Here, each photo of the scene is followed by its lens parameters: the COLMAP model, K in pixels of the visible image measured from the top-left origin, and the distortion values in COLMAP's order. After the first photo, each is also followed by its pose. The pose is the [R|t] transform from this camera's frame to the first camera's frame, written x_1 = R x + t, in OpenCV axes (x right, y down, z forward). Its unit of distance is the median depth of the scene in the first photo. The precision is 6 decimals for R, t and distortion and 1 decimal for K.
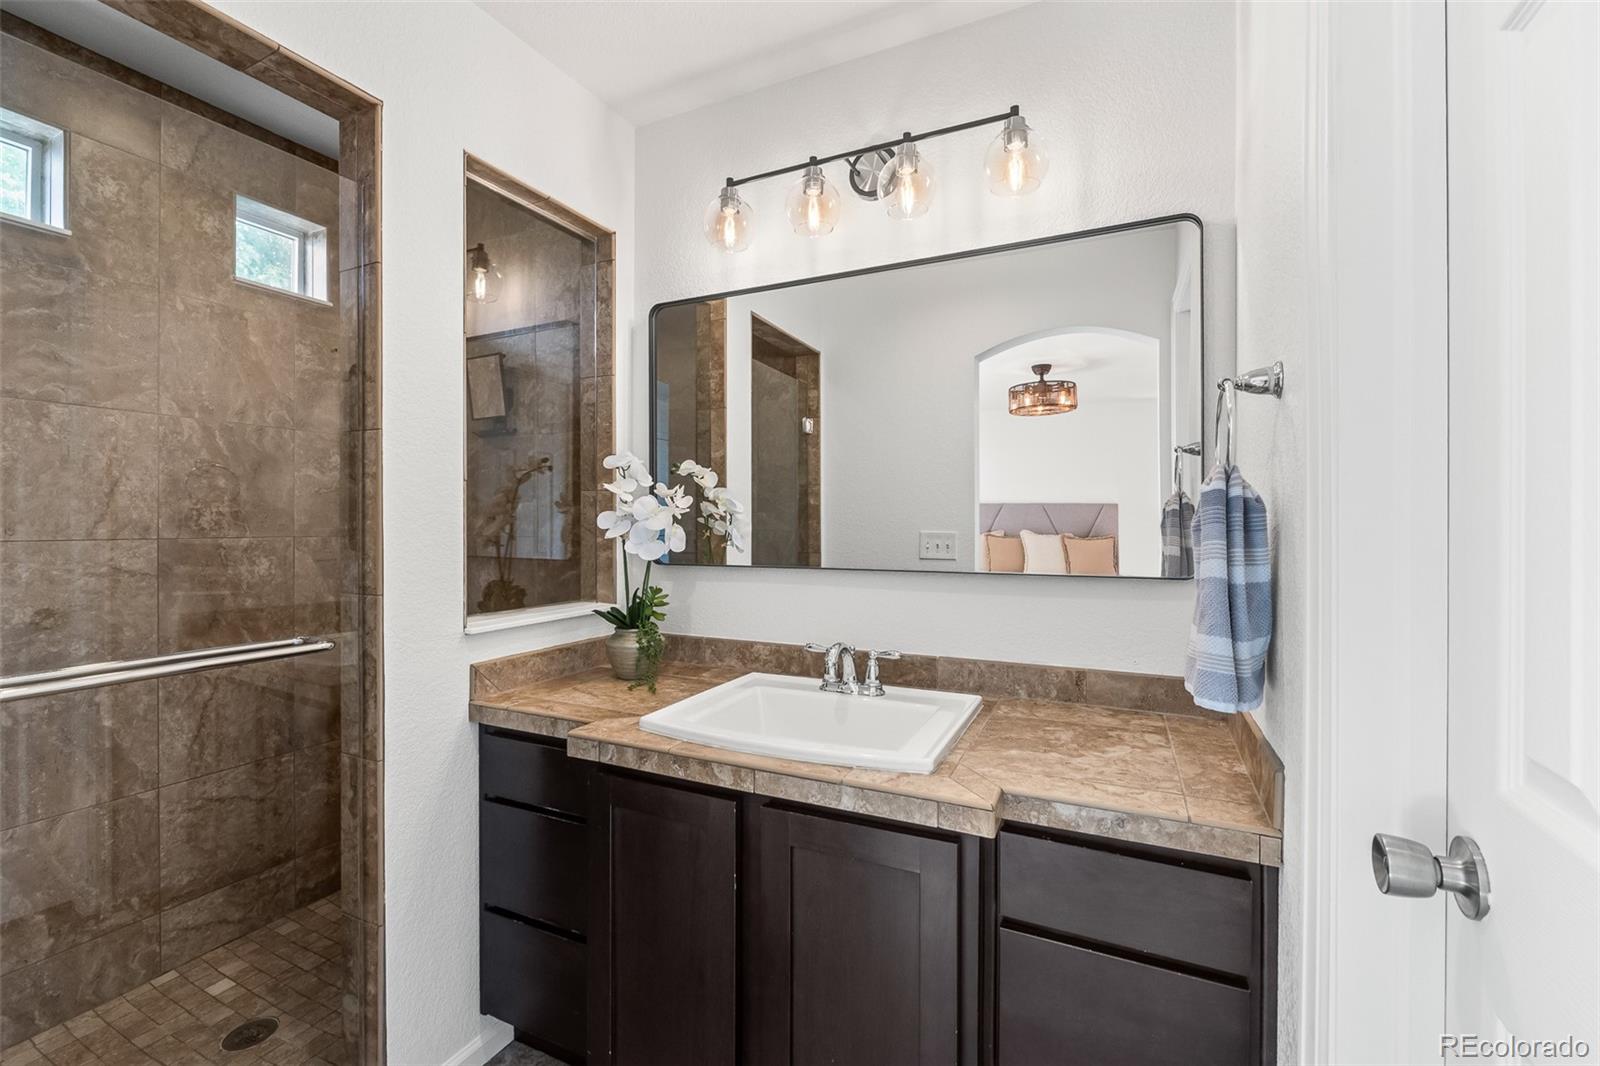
lens RADIAL K [[678.5, 0, 803.6], [0, 678.5, 529.6], [0, 0, 1]] dist [-0.004142, -0.000358]
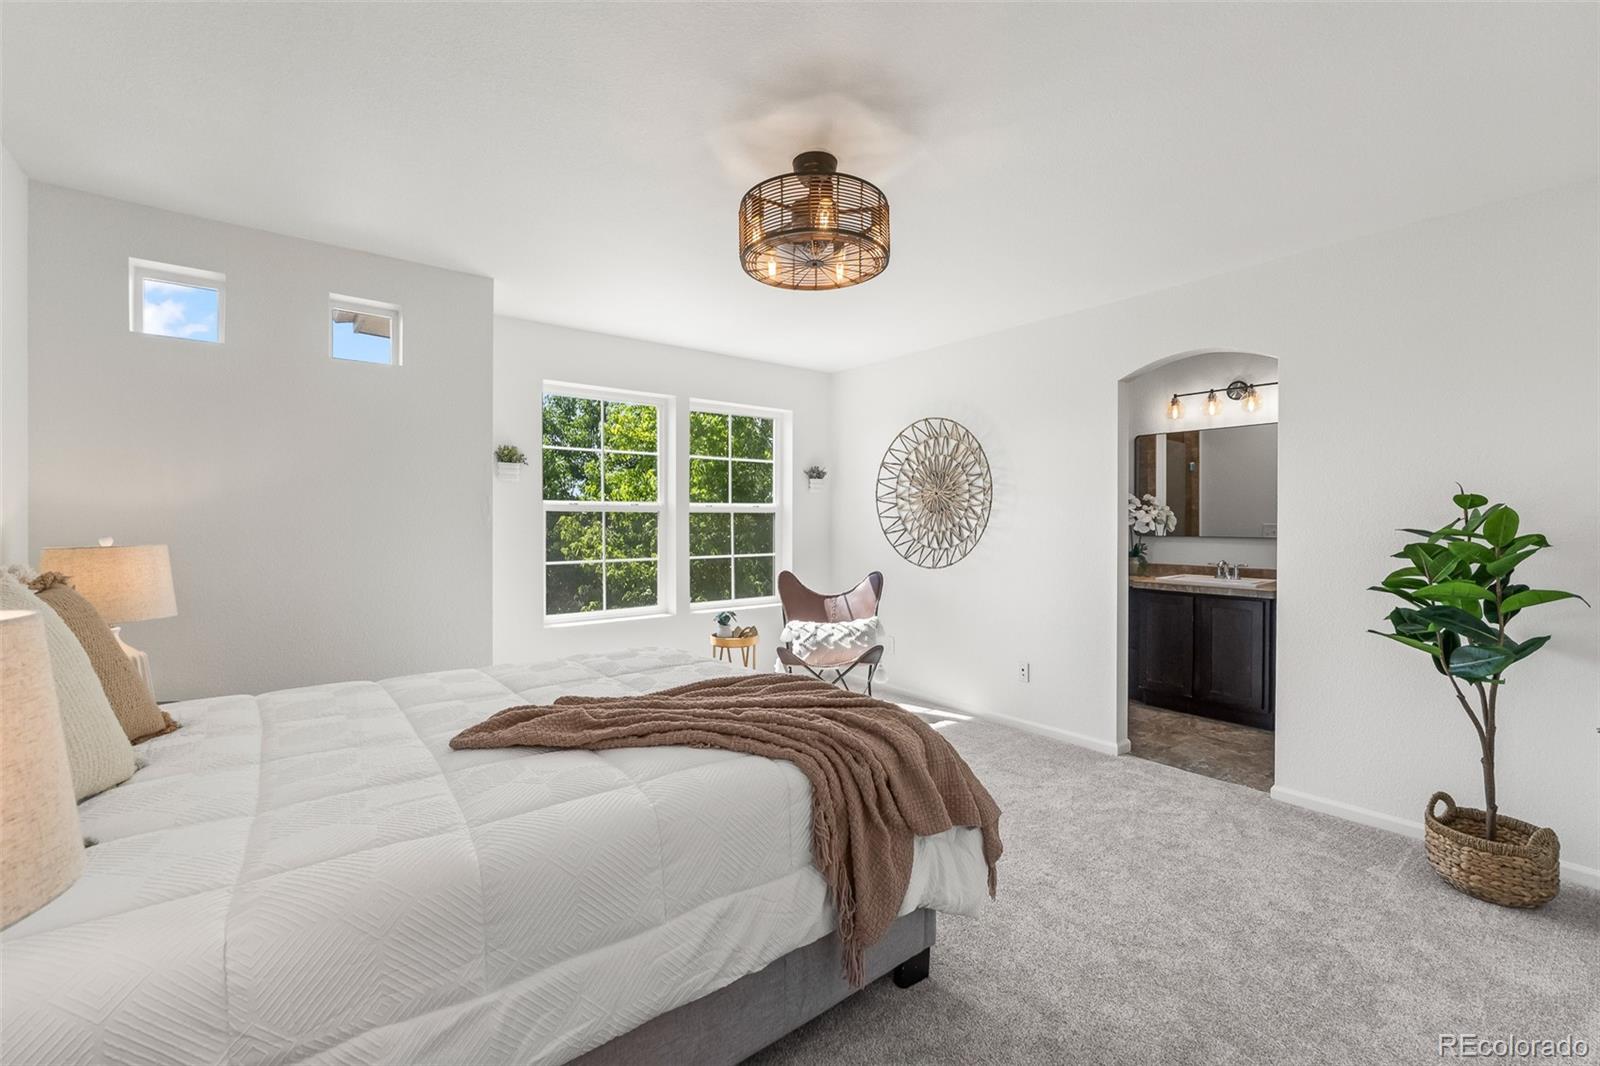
lens RADIAL K [[678.5, 0, 799.2], [0, 678.5, 523.9], [0, 0, 1]] dist [-0.004142, -0.000358]
pose [[0.898496, 0.004204, -0.438961, -0.275574], [-0.003064, 0.999990, 0.003306, 0.001411], [0.438970, -0.001625, 0.898500, -2.176572]]
